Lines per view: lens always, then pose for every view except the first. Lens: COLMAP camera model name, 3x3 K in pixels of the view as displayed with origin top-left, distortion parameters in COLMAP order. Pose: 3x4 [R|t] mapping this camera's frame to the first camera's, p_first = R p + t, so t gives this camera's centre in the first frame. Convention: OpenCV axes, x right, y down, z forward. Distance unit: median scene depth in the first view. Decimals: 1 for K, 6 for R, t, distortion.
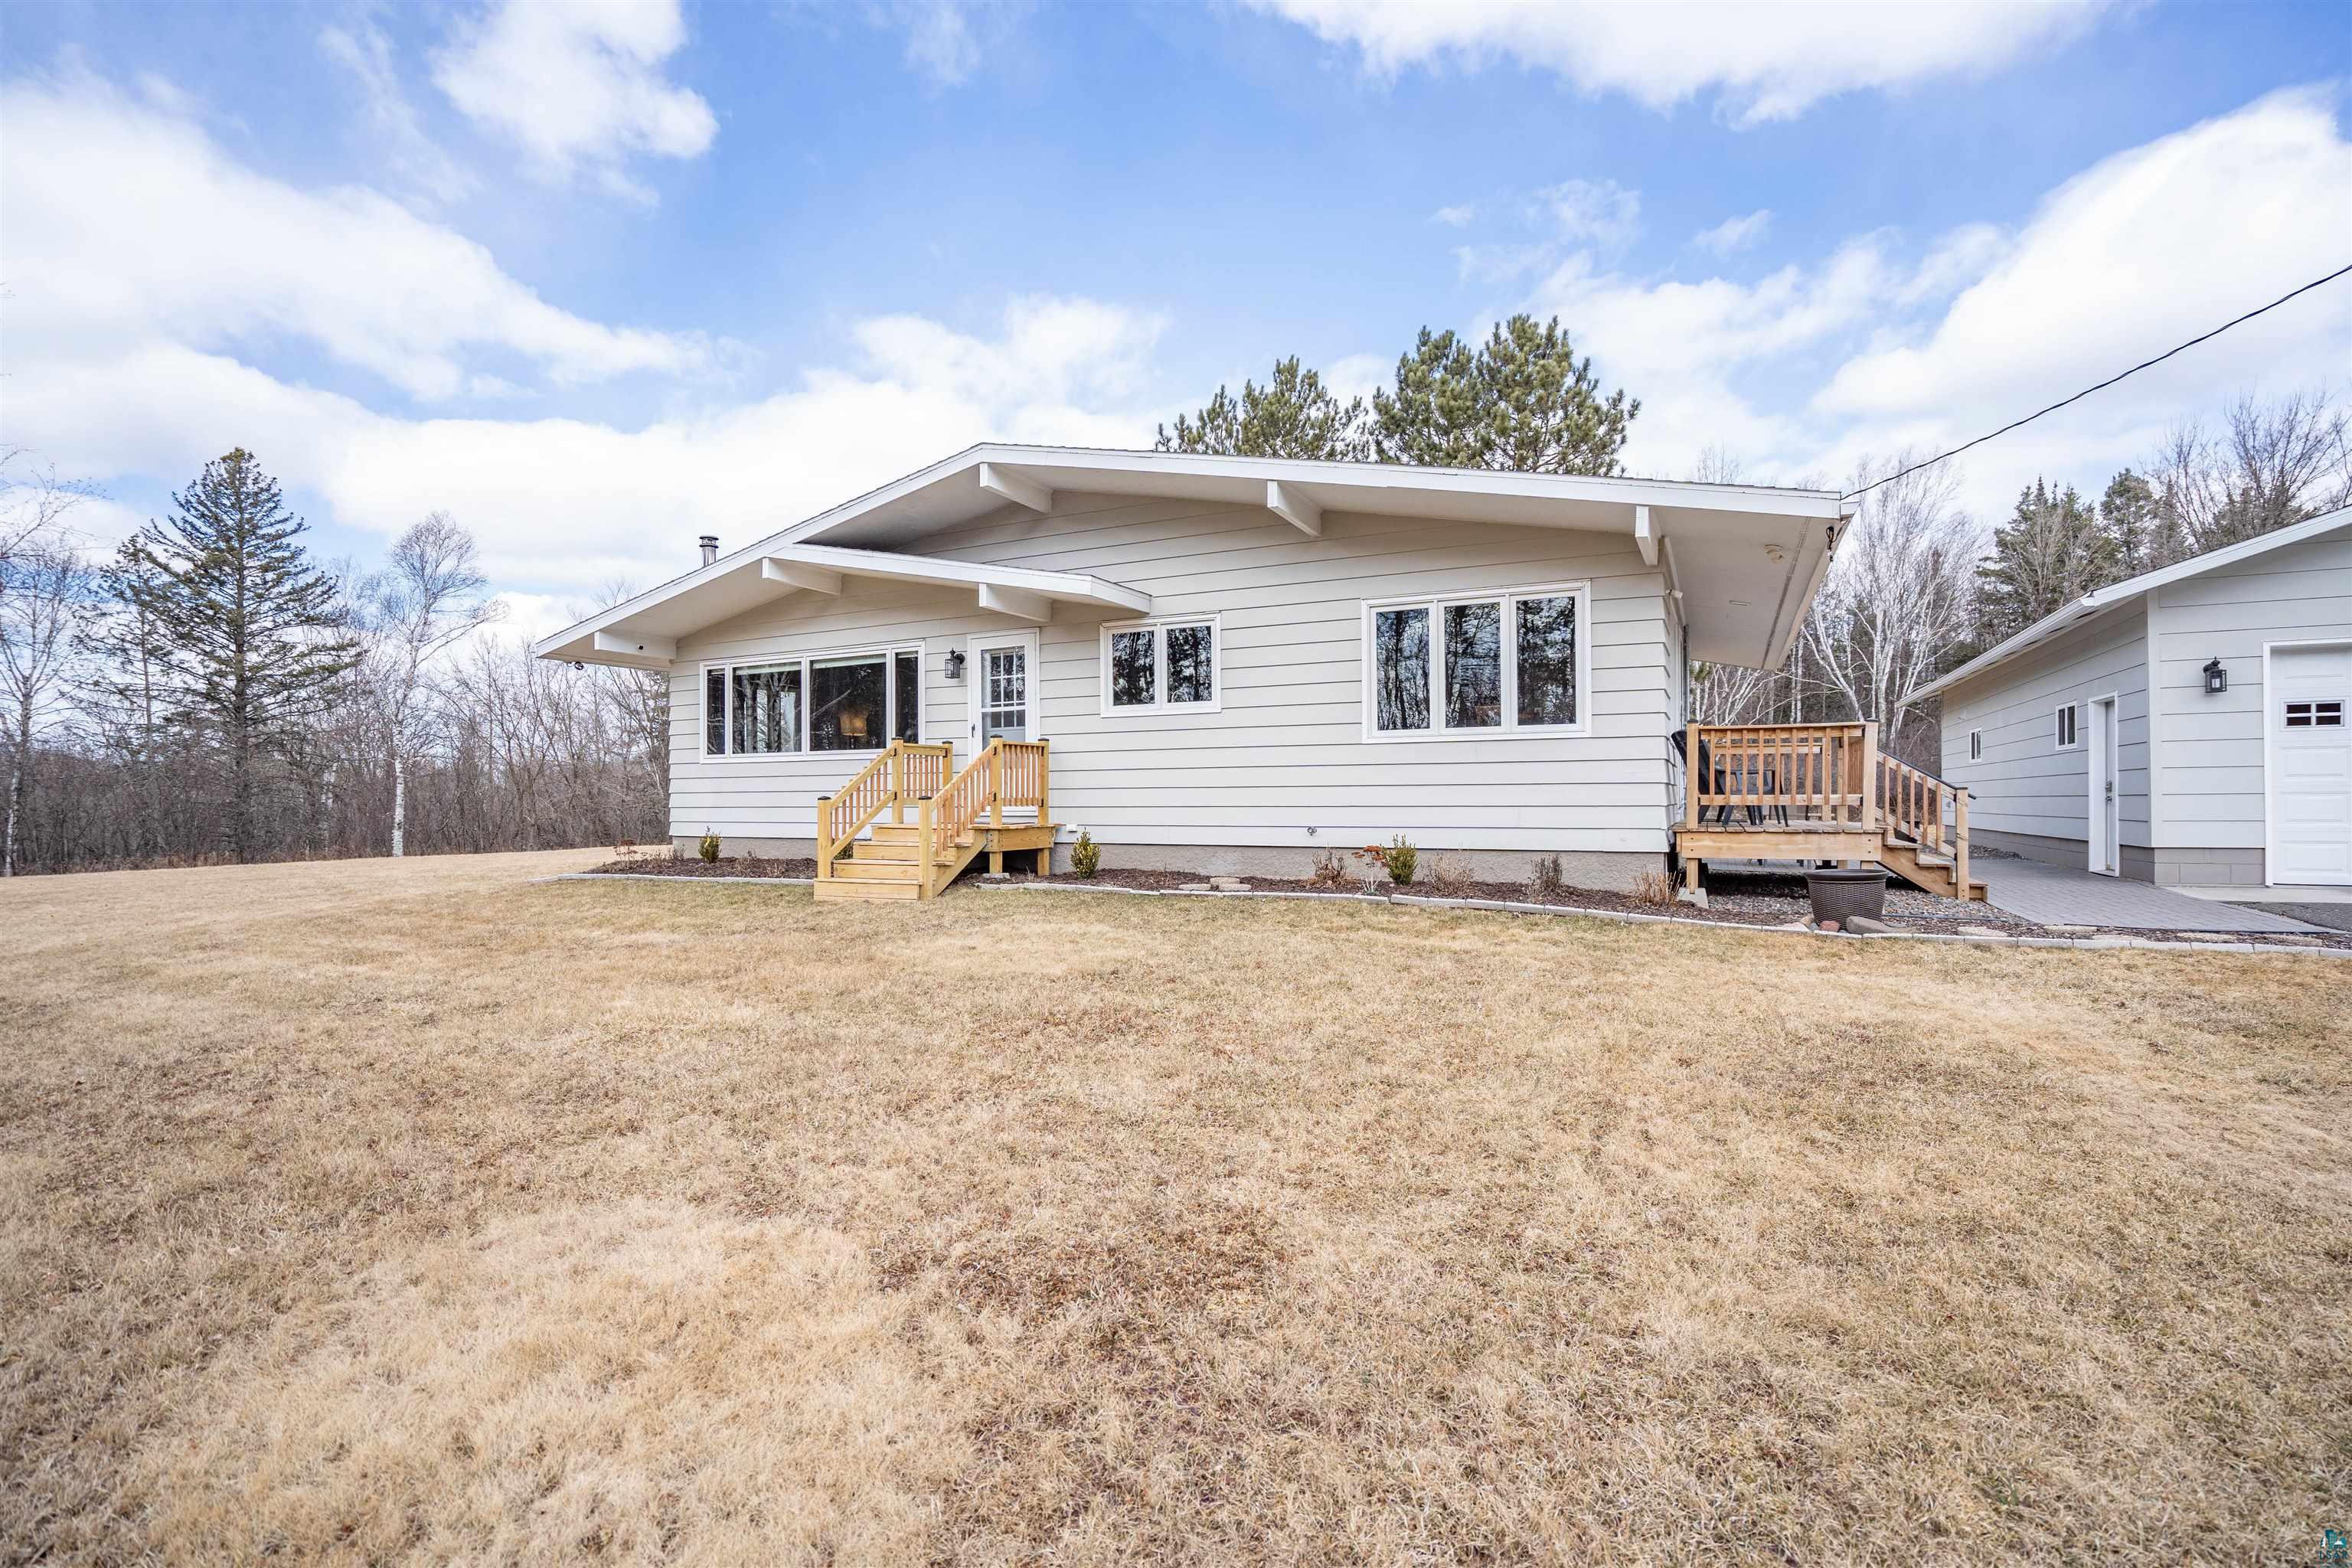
lens RADIAL K [[1093.9, 0, 1188.6], [0, 1093.9, 806.2], [0, 0, 1]] dist [-0.045049, 0.013145]
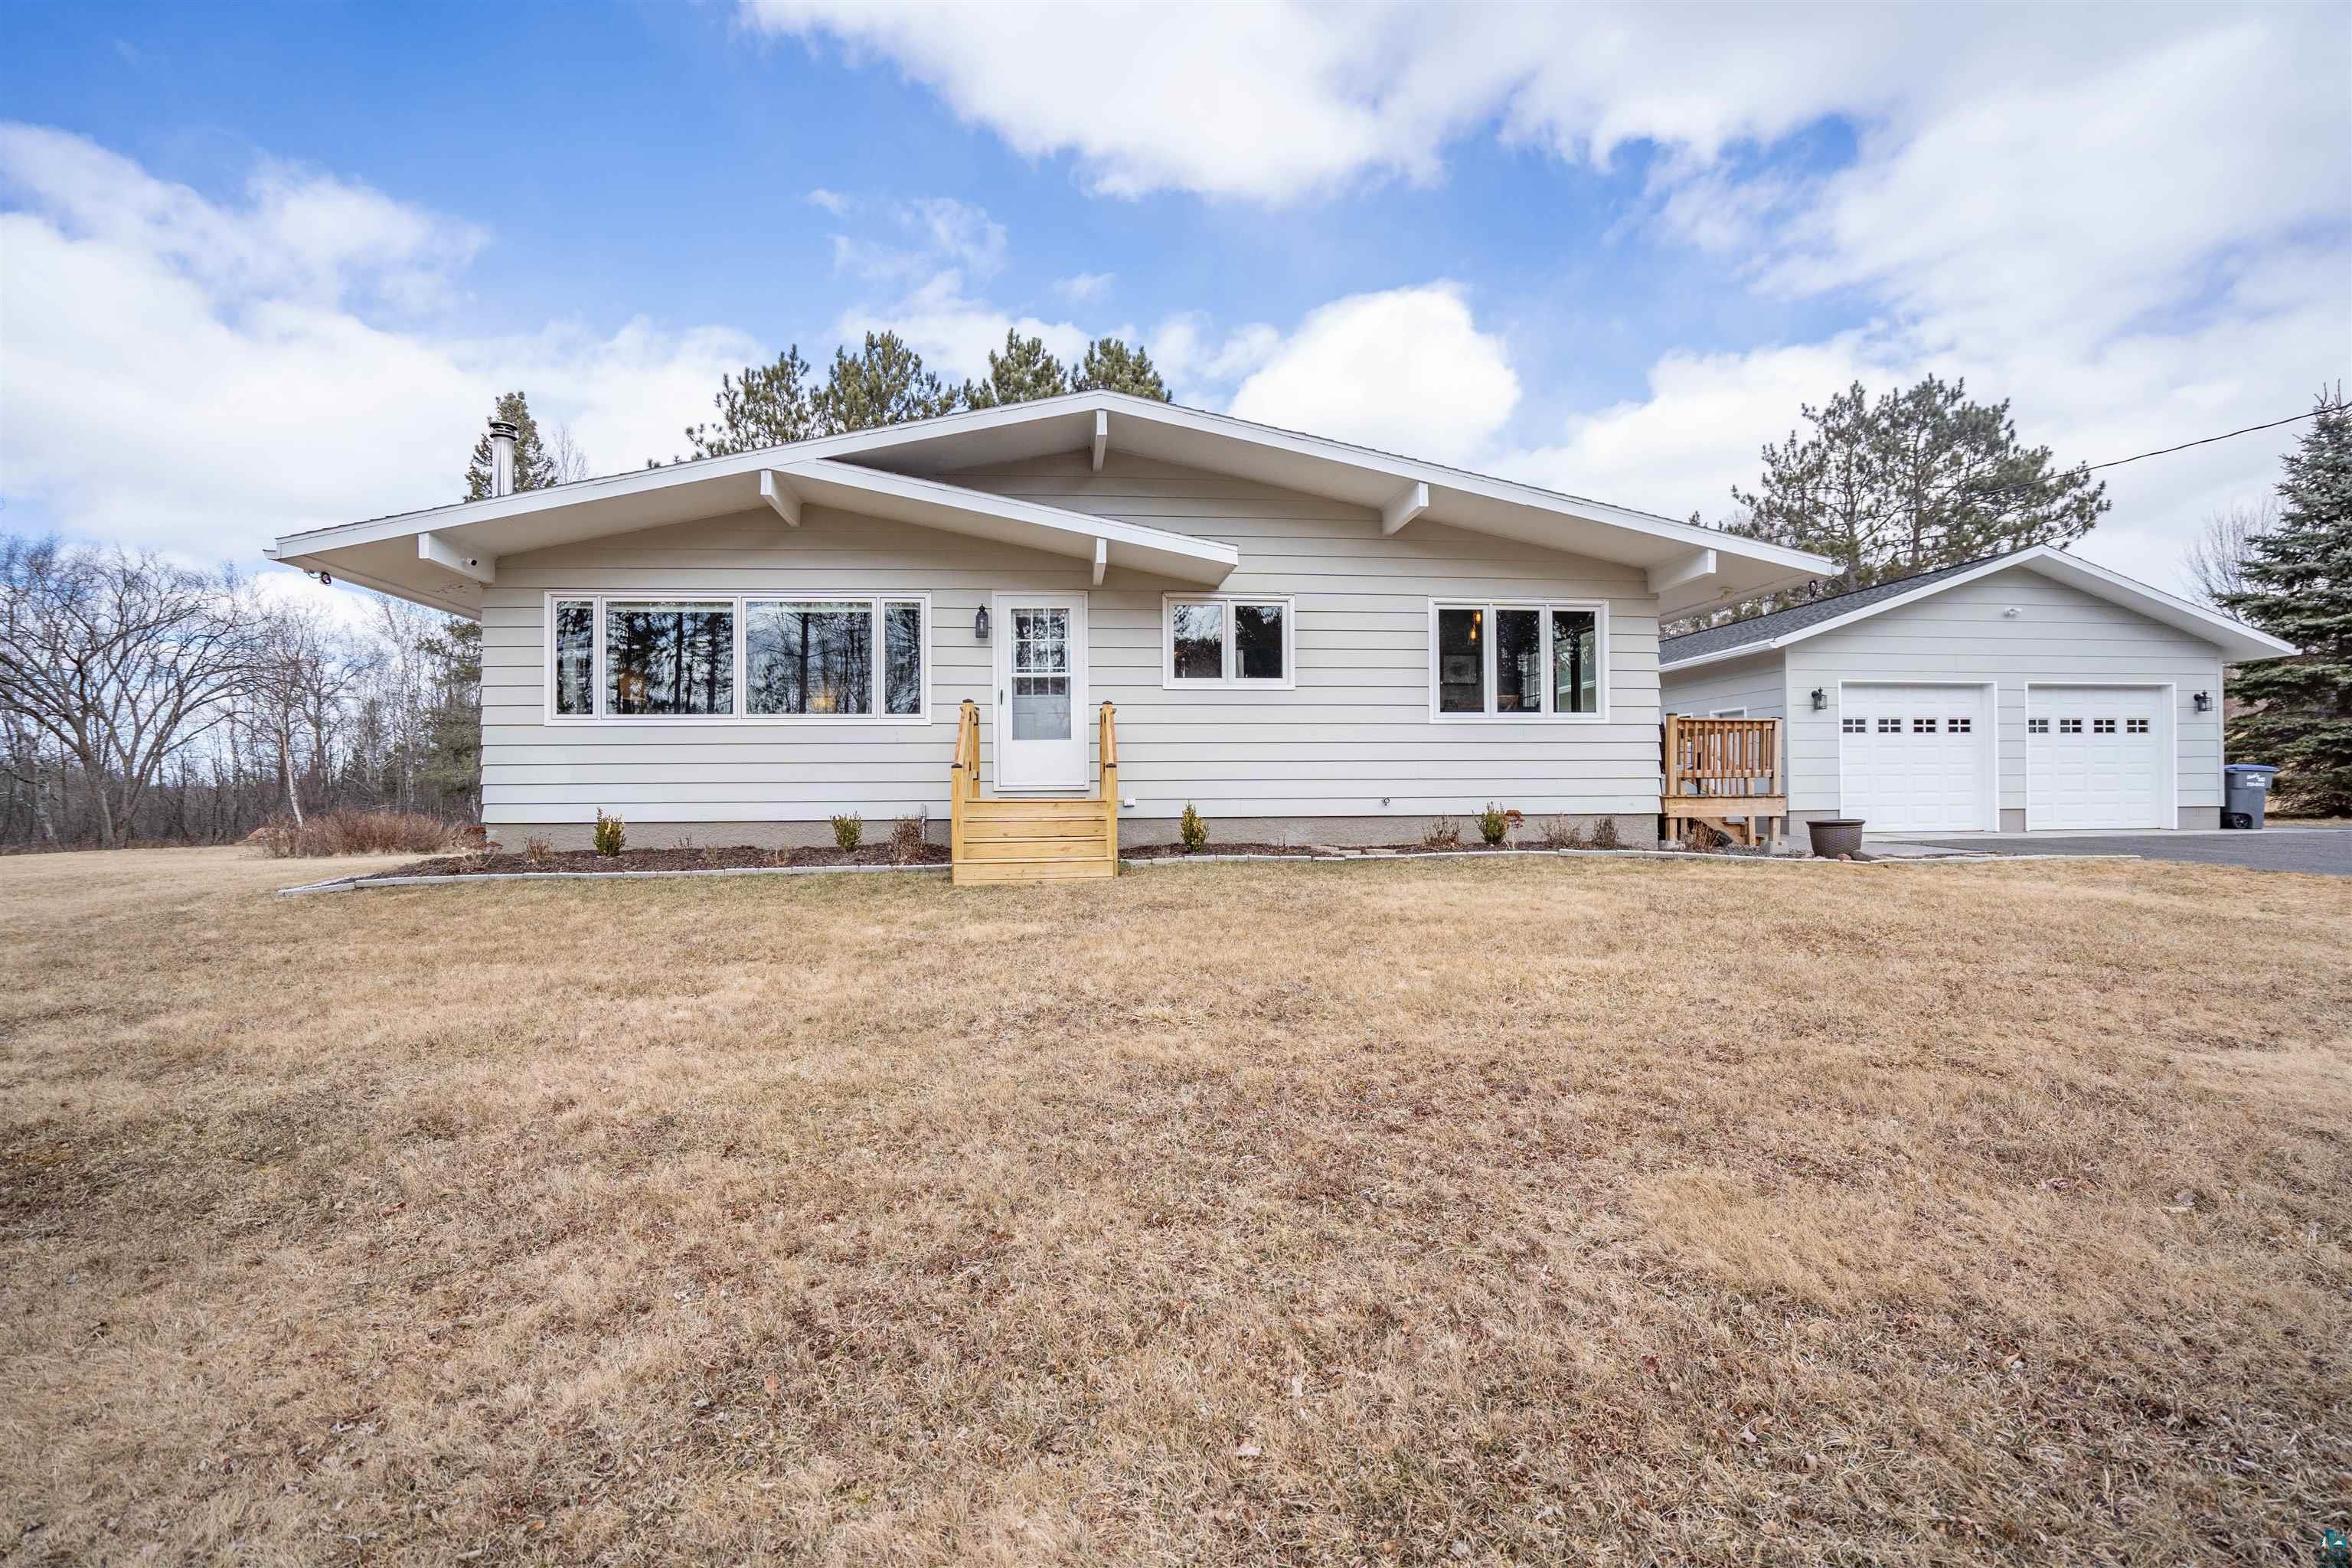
lens RADIAL K [[1093.9, 0, 1175.9], [0, 1093.9, 788.8], [0, 0, 1]] dist [-0.045049, 0.013145]
pose [[0.843312, 0.001130, 0.537423, -0.157084], [0.005593, 0.999925, -0.010879, 0.004796], [-0.537396, 0.012180, 0.843242, 0.044755]]
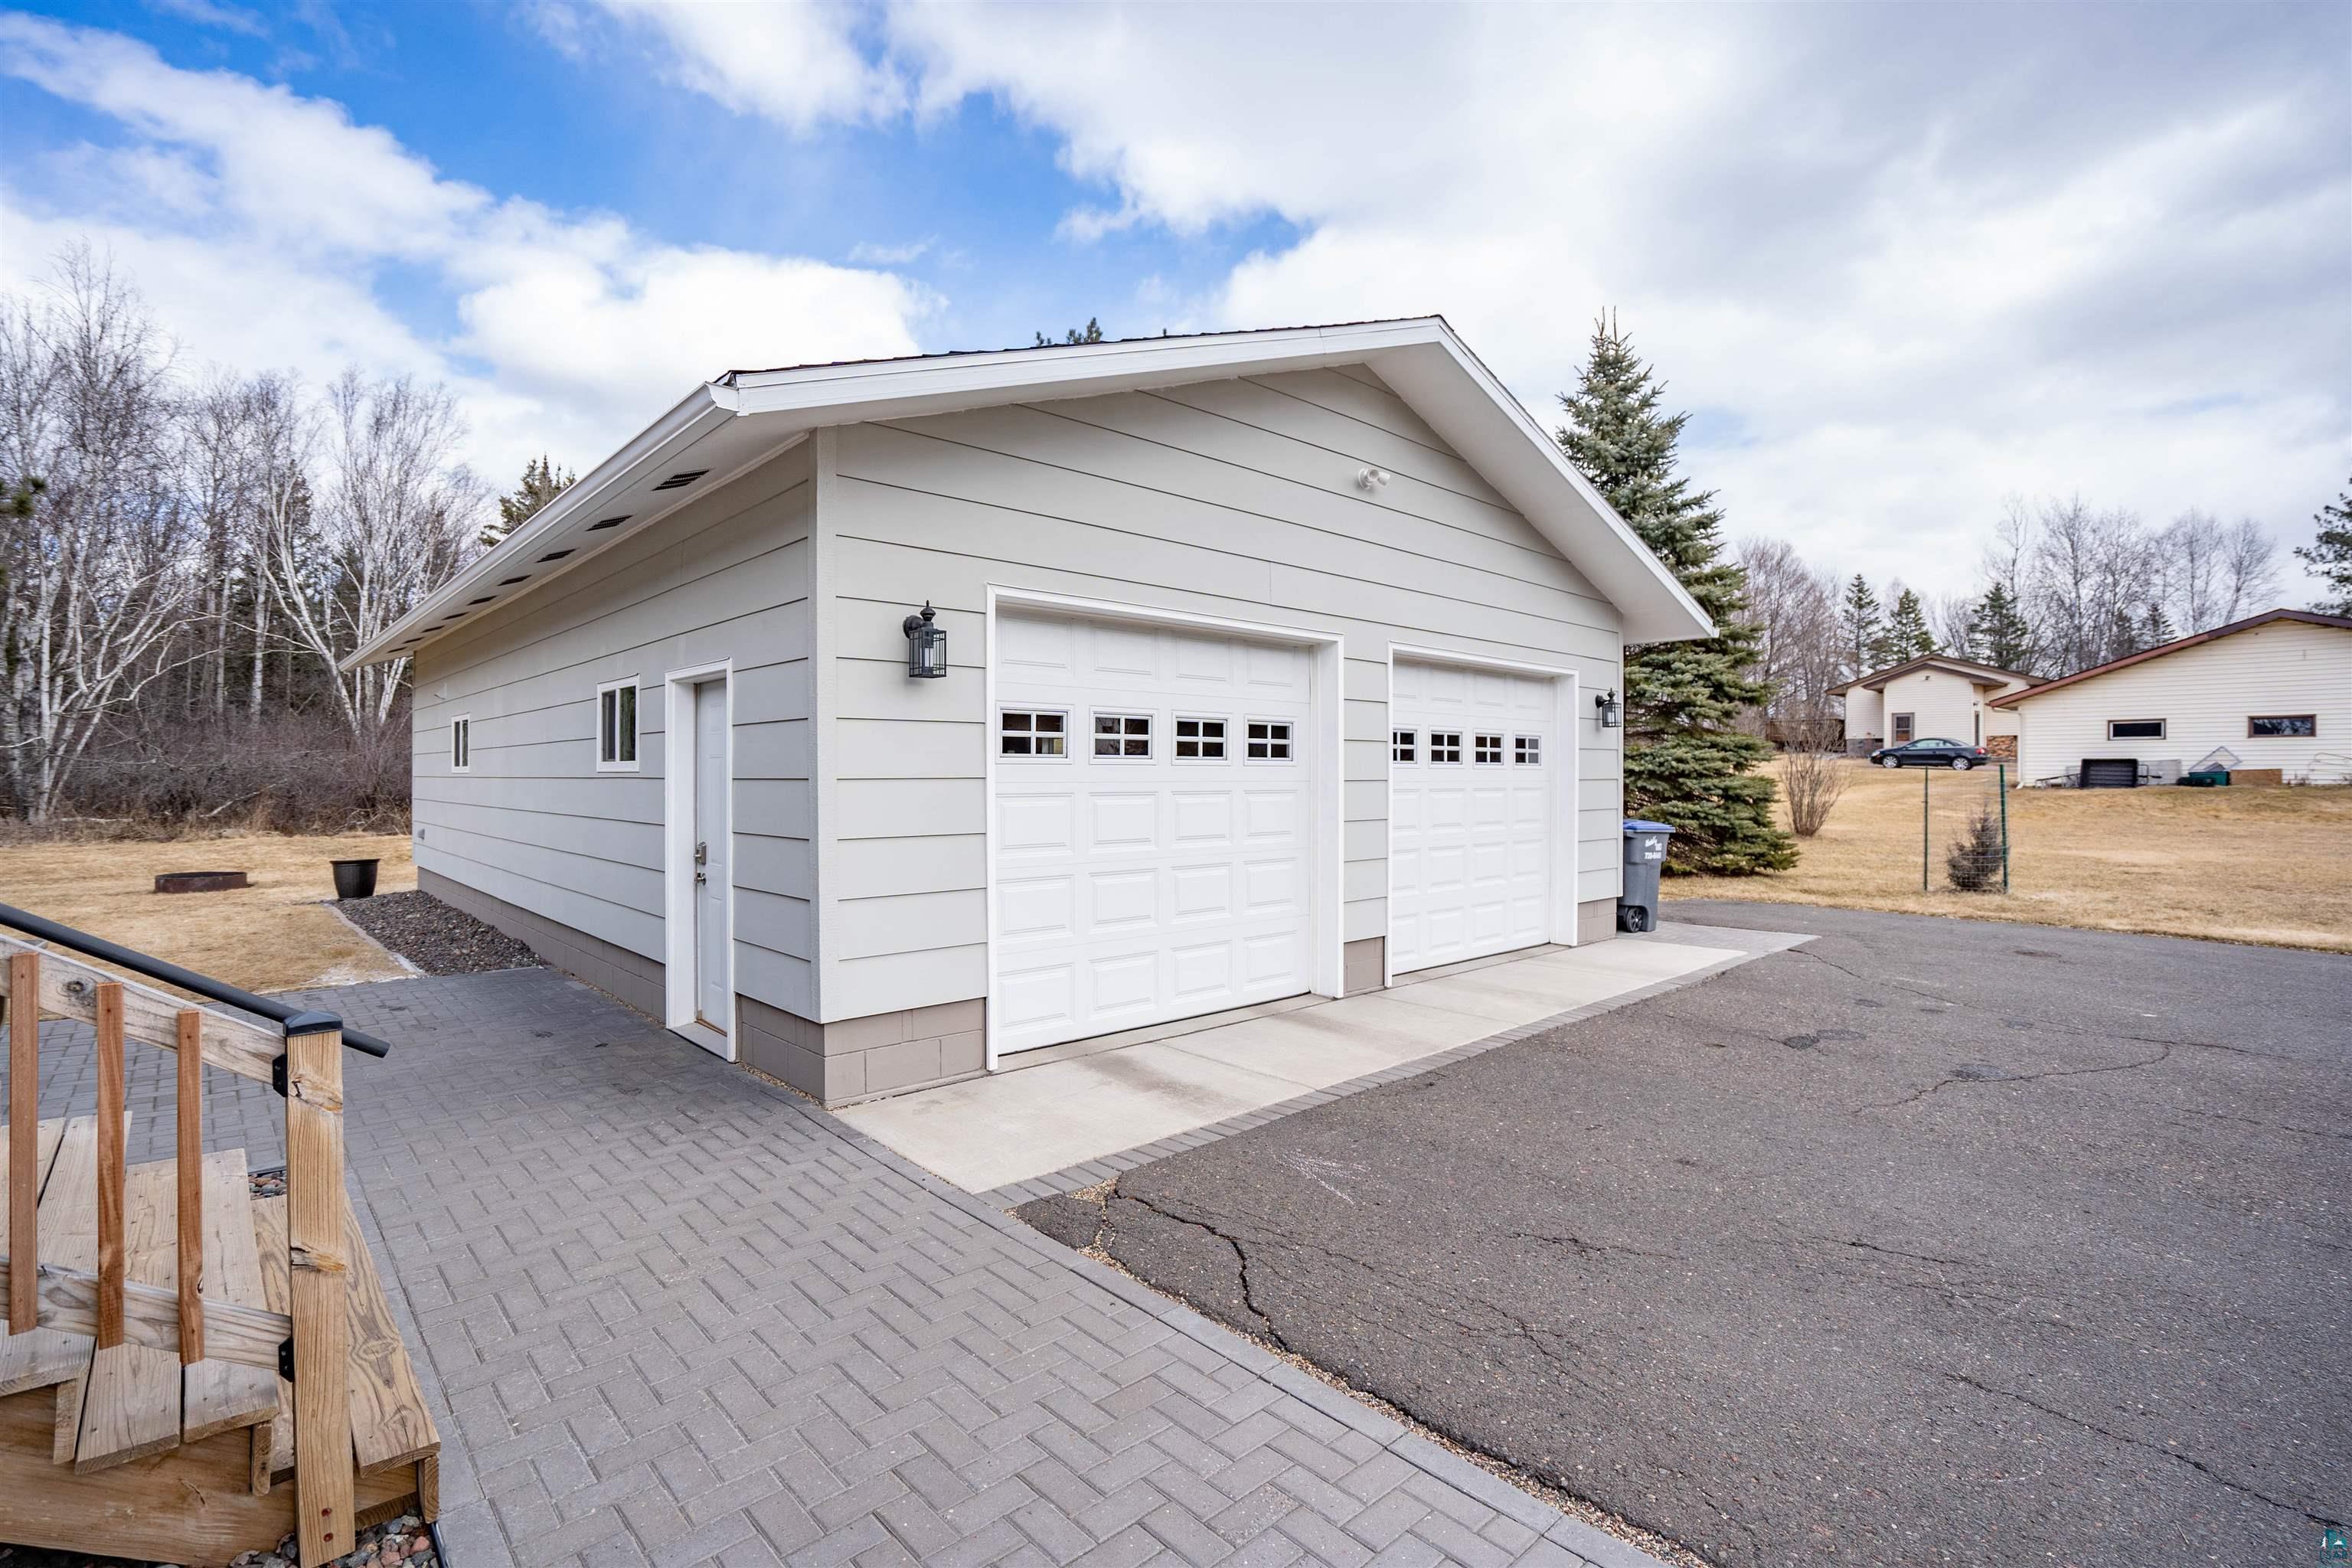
lens RADIAL K [[1093.9, 0, 1140.4], [0, 1093.9, 768.6], [0, 0, 1]] dist [-0.045049, 0.013145]
pose [[0.377733, 0.011845, 0.925839, 0.133815], [-0.000095, 0.999919, -0.012754, -0.014582], [-0.925914, 0.004730, 0.377704, 0.175215]]
